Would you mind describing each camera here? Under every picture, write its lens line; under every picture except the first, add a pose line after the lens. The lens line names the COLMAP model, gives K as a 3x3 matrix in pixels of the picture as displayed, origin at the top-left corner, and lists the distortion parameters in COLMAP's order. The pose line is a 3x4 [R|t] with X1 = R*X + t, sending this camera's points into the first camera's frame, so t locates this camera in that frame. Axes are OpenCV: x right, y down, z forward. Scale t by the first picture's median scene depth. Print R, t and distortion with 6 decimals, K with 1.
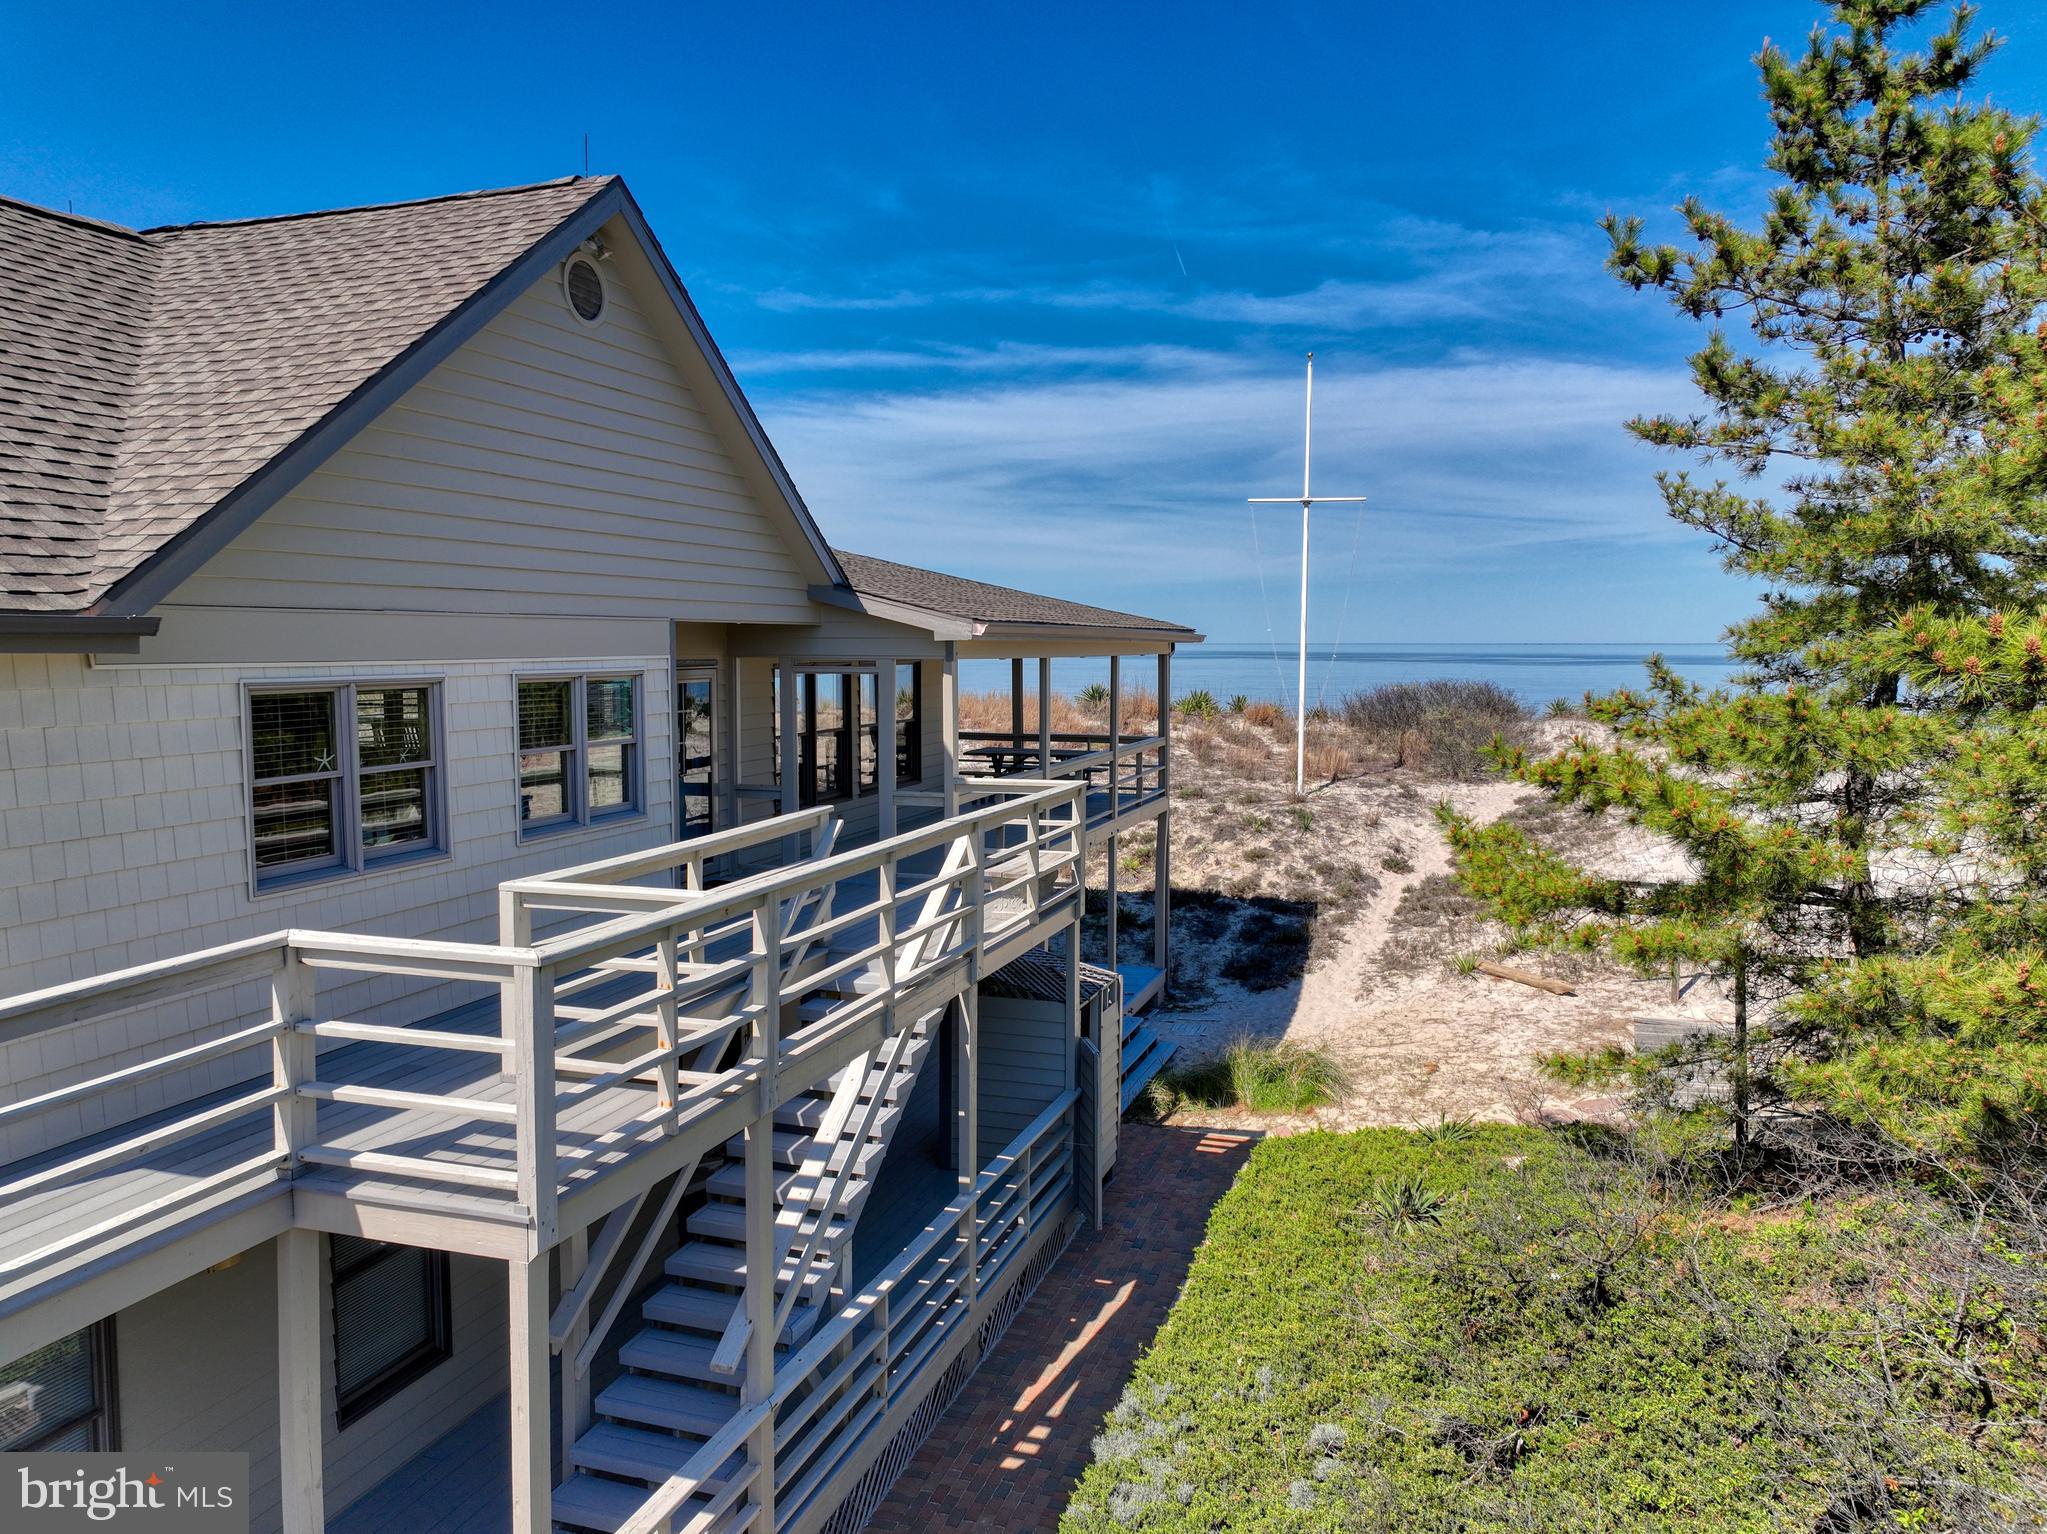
lens RADIAL K [[1440.4, 0, 1024.1], [0, 1440.4, 762.0], [0, 0, 1]] dist [-0.000945, 0.013587]
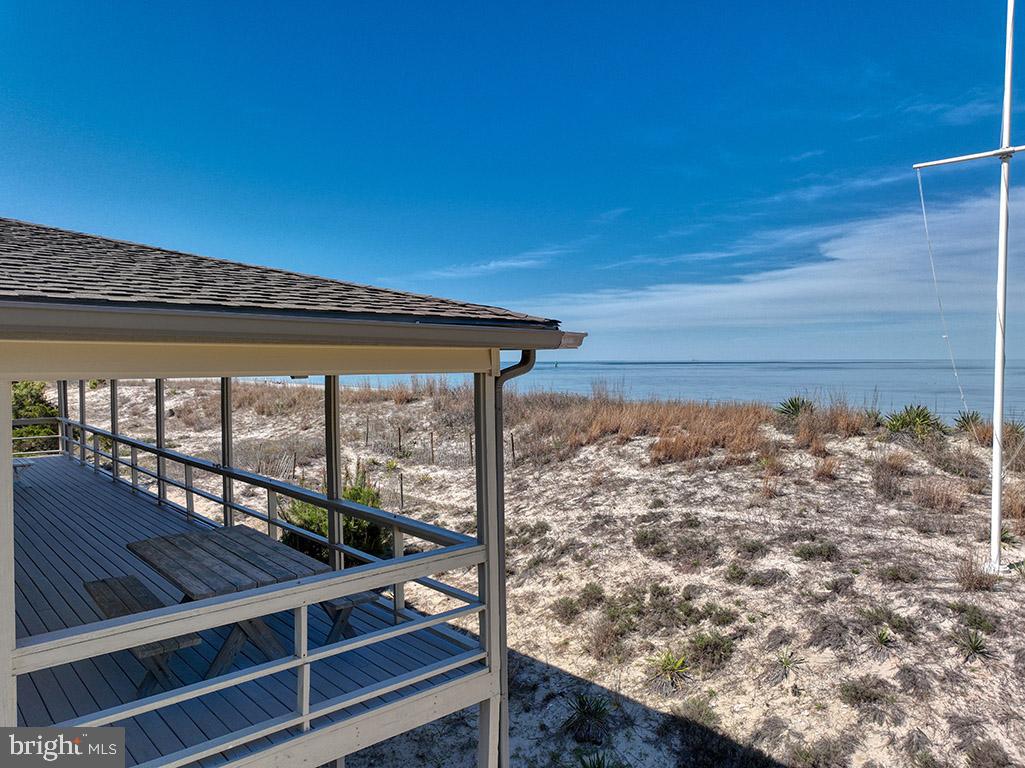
lens RADIAL K [[721.2, 0, 513.3], [0, 721.2, 387.2], [0, 0, 1]] dist [-0.000945, 0.013587]
pose [[0.872049, 0.019612, -0.489026, 0.172186], [-0.041335, 0.998578, -0.033663, -0.048789], [0.487670, 0.049569, 0.871620, 0.621027]]
